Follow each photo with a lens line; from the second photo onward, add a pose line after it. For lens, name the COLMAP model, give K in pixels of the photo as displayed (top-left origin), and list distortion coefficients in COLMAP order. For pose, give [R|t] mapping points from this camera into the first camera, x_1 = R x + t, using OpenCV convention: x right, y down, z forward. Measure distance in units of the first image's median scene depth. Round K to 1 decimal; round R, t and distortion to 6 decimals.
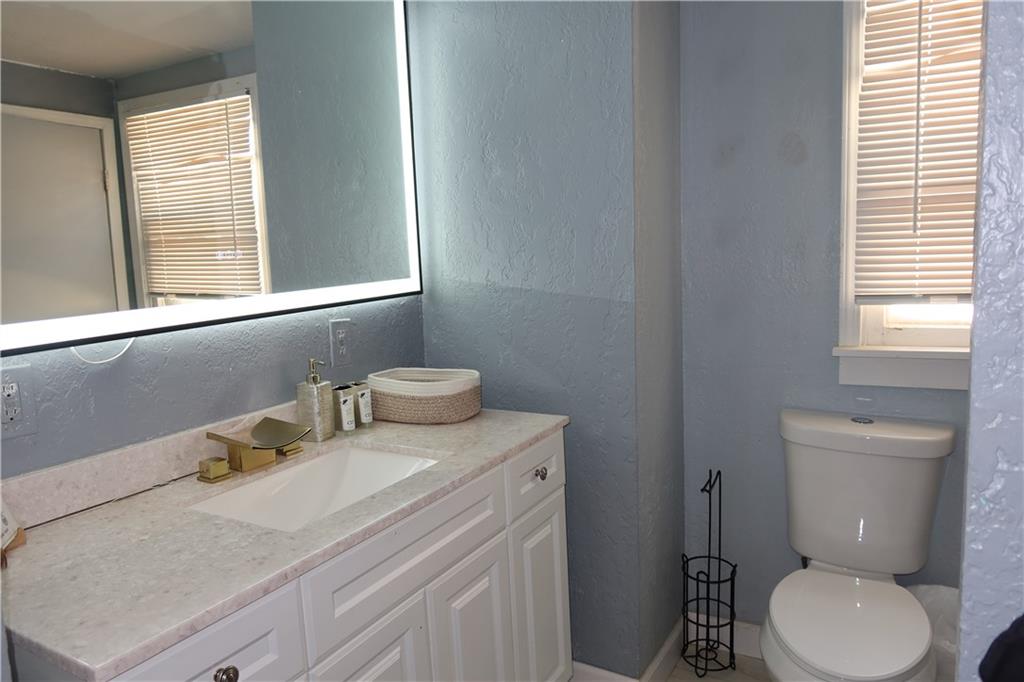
lens RADIAL K [[703.7, 0, 514.5], [0, 703.7, 332.4], [0, 0, 1]] dist [-0.021541, 0.003810]
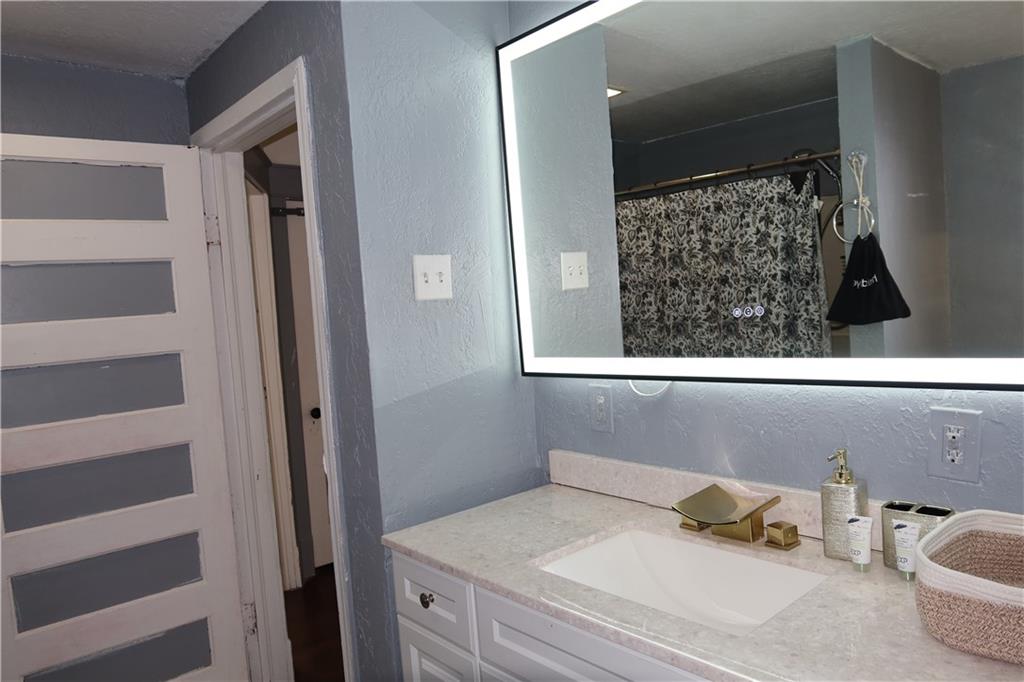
lens RADIAL K [[703.7, 0, 514.5], [0, 703.7, 332.4], [0, 0, 1]] dist [-0.021541, 0.003810]
pose [[-0.322921, 0.115319, -0.939374, 0.672044], [-0.021981, 0.991367, 0.129258, -0.229092], [0.946171, 0.062389, -0.317599, 1.151522]]
